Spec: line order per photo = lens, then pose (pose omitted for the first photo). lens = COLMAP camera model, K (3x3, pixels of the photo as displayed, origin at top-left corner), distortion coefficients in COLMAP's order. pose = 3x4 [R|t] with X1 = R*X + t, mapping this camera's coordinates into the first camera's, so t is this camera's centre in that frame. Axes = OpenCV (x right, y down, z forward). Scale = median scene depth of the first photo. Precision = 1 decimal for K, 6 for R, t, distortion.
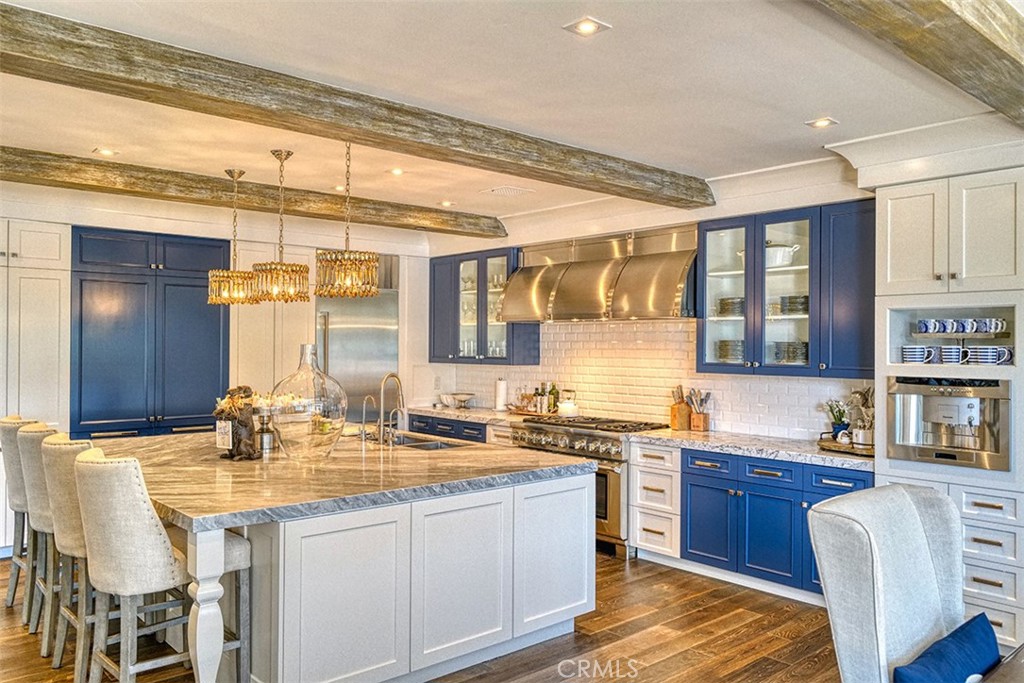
lens RADIAL K [[771.1, 0, 518.2], [0, 771.1, 343.3], [0, 0, 1]] dist [-0.001959, -0.001439]
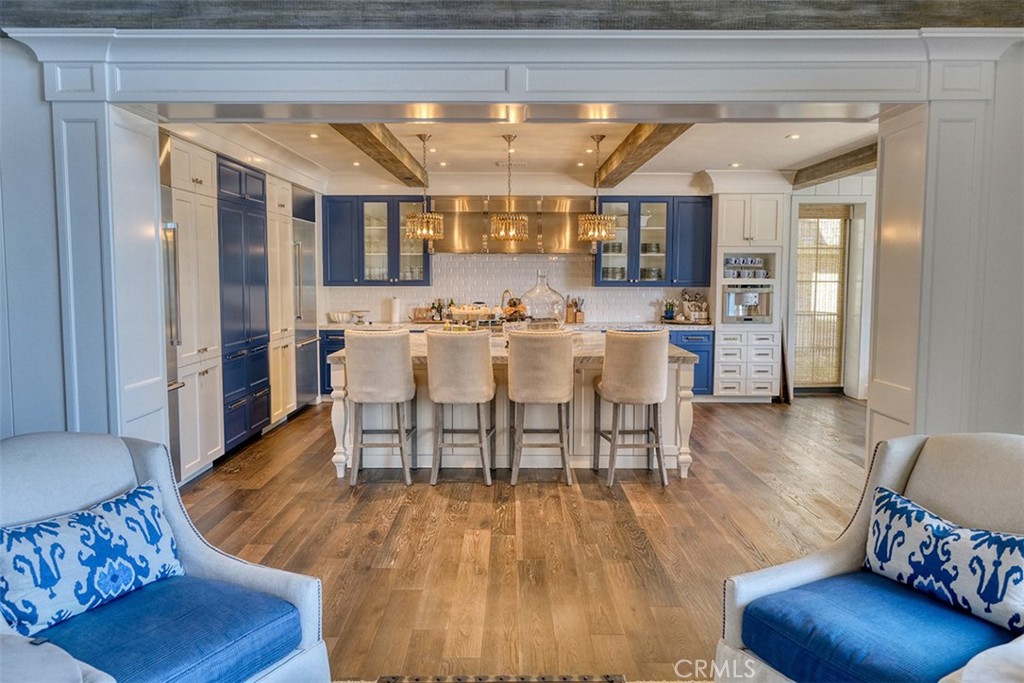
lens RADIAL K [[771.1, 0, 506.6], [0, 771.1, 340.9], [0, 0, 1]] dist [-0.001959, -0.001439]
pose [[0.671685, -0.073092, 0.737222, -1.191472], [0.001751, 0.995275, 0.097081, -0.008183], [-0.740835, -0.063917, 0.668639, 0.009386]]
